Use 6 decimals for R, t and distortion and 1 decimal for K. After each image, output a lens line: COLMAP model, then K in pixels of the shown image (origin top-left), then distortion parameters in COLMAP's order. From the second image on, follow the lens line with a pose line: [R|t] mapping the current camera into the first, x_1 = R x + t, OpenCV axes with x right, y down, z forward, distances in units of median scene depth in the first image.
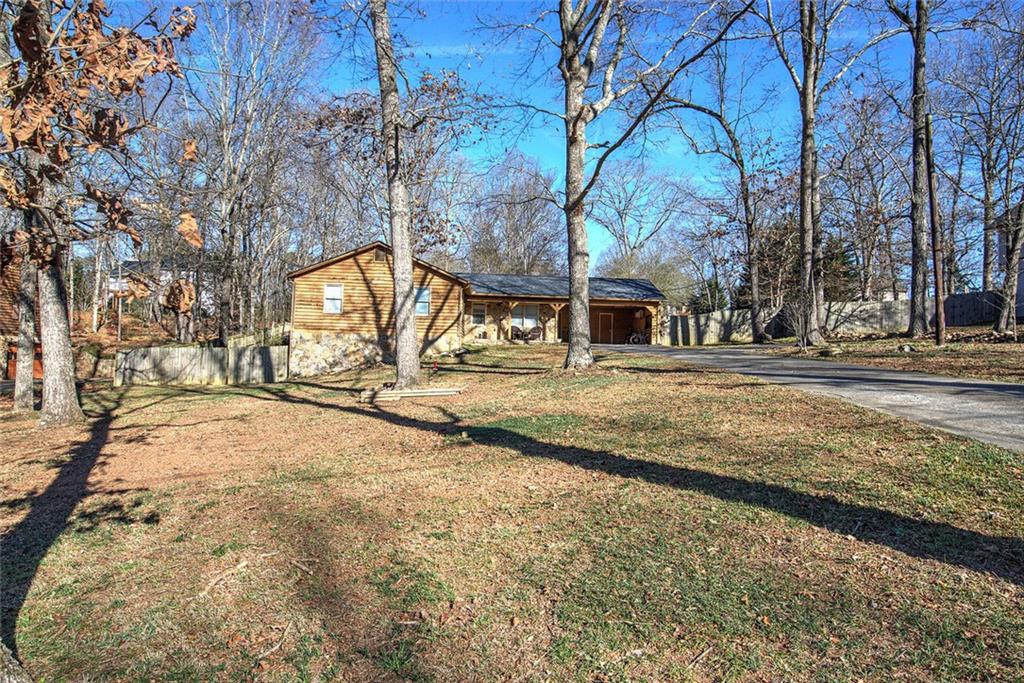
lens RADIAL K [[585.8, 0, 513.3], [0, 585.8, 338.5], [0, 0, 1]] dist [0.000893, -0.000115]
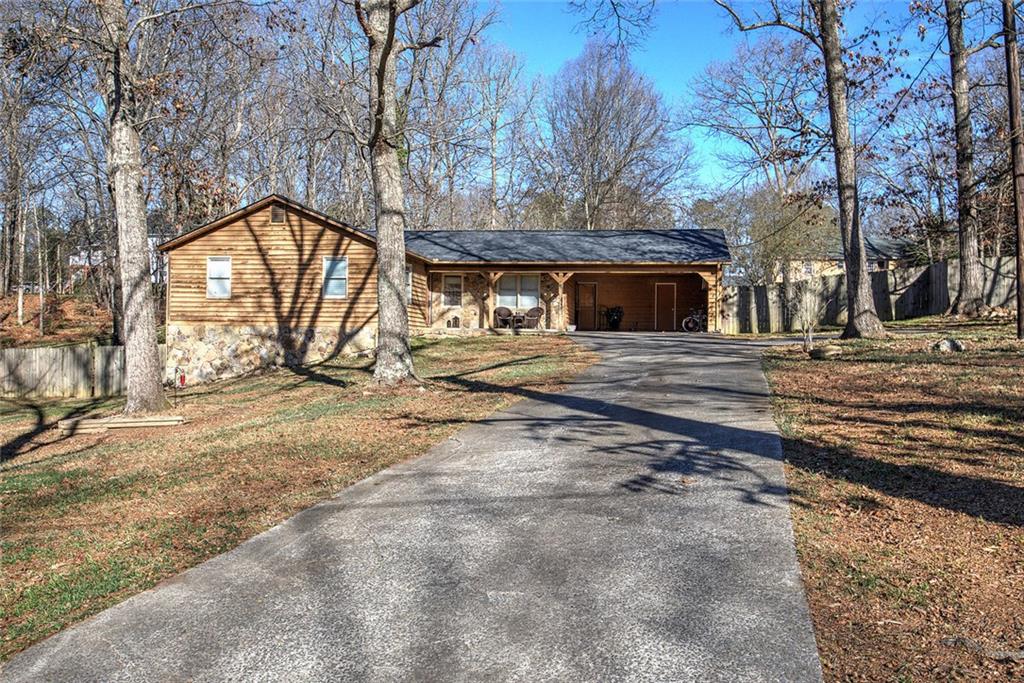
lens RADIAL K [[855.1, 0, 511.6], [0, 855.1, 345.5], [0, 0, 1]] dist [-0.008672, 0.006088]
pose [[0.980002, -0.013435, -0.198532, 0.250823], [0.020586, 0.999210, 0.034000, -0.013128], [0.197919, -0.037407, 0.979504, 0.040367]]
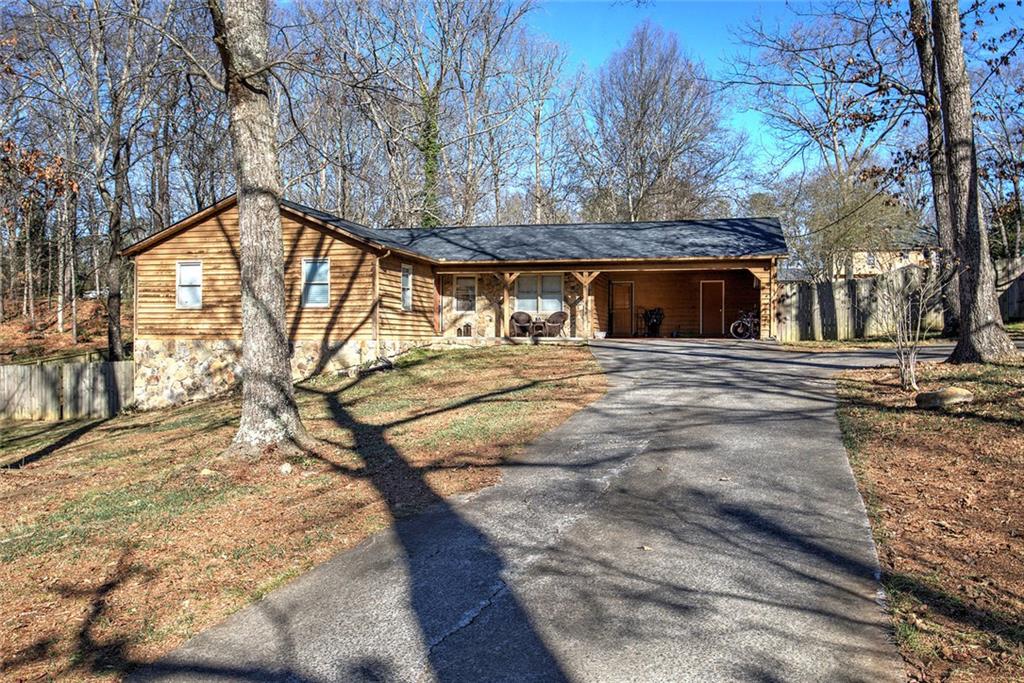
lens RADIAL K [[796.0, 0, 512.0], [0, 796.0, 341.5], [0, 0, 1]] dist [0.003064, -0.003955]
pose [[0.959518, -0.023264, -0.280686, 0.263880], [0.035031, 0.998702, 0.036977, -0.026802], [0.279461, -0.045313, 0.959087, 0.270906]]
